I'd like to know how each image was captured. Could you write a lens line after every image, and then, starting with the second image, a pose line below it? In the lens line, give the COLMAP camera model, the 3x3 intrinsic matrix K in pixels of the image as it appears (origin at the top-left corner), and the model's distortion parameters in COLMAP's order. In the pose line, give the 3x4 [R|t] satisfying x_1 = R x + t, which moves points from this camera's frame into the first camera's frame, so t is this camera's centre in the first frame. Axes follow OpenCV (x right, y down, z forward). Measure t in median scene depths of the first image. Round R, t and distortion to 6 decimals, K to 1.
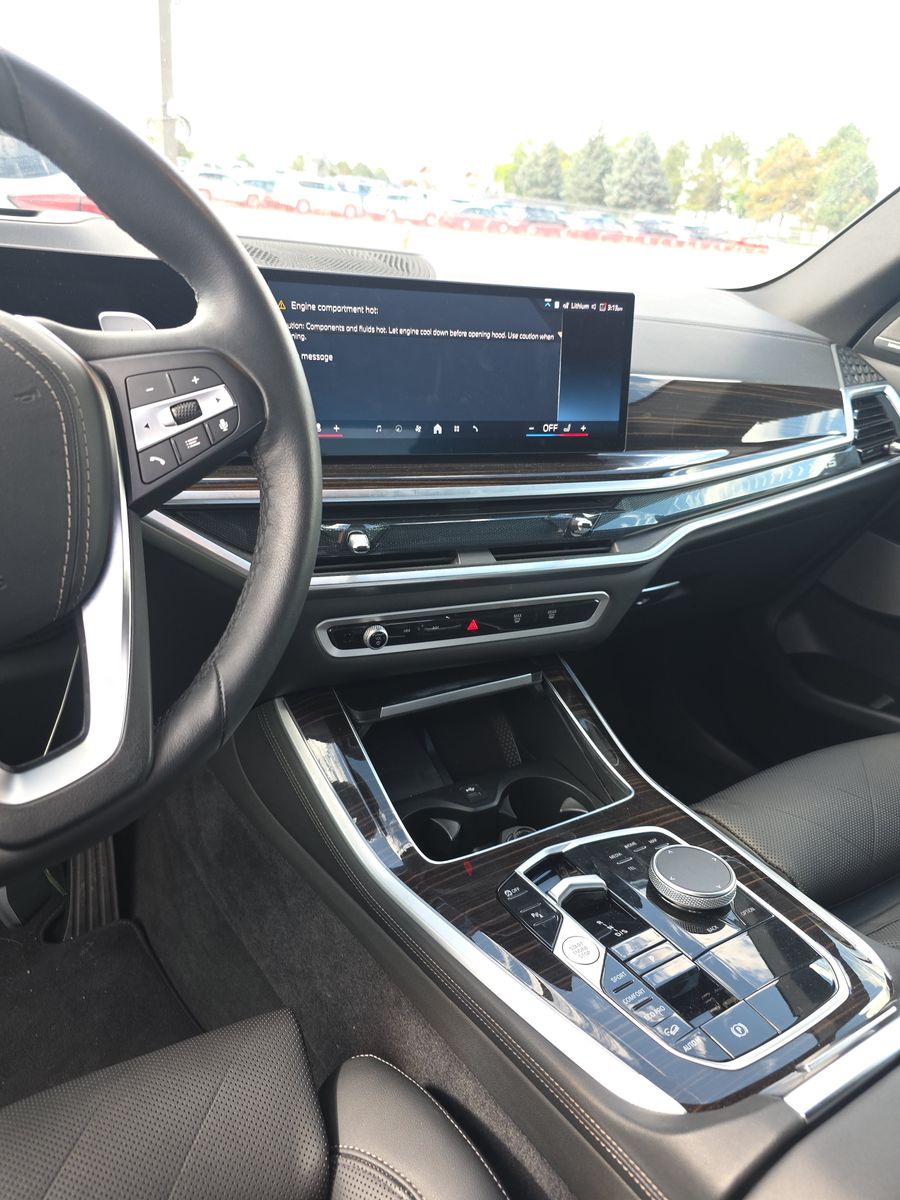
lens RADIAL K [[794.4, 0, 449.3], [0, 794.4, 581.0], [0, 0, 1]] dist [0.012101, -0.005504]
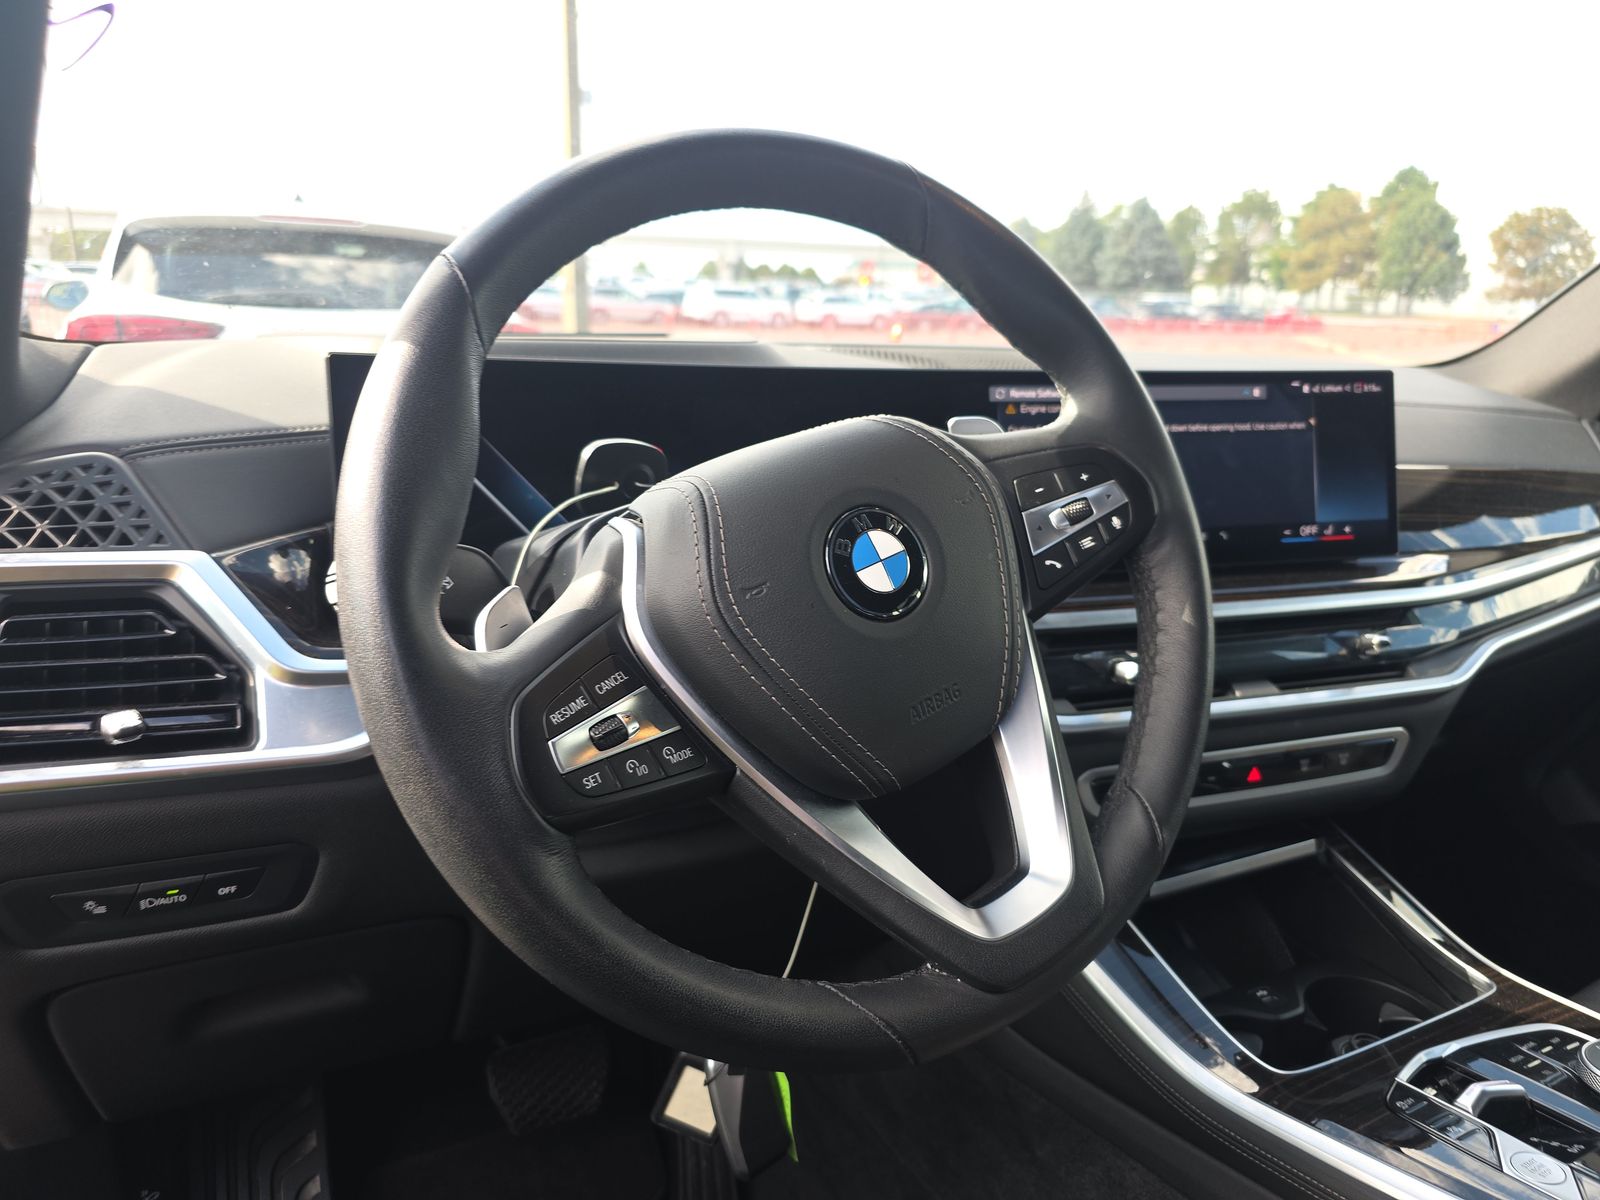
lens RADIAL K [[1087.1, 0, 800.0], [0, 1087.1, 600.0], [0, 0, 1]] dist [-0.005872, -0.005330]
pose [[0.995304, -0.057676, -0.077734, -0.283683], [0.042953, 0.982861, -0.179277, 0.050915], [0.086742, 0.175096, 0.980723, -0.122985]]
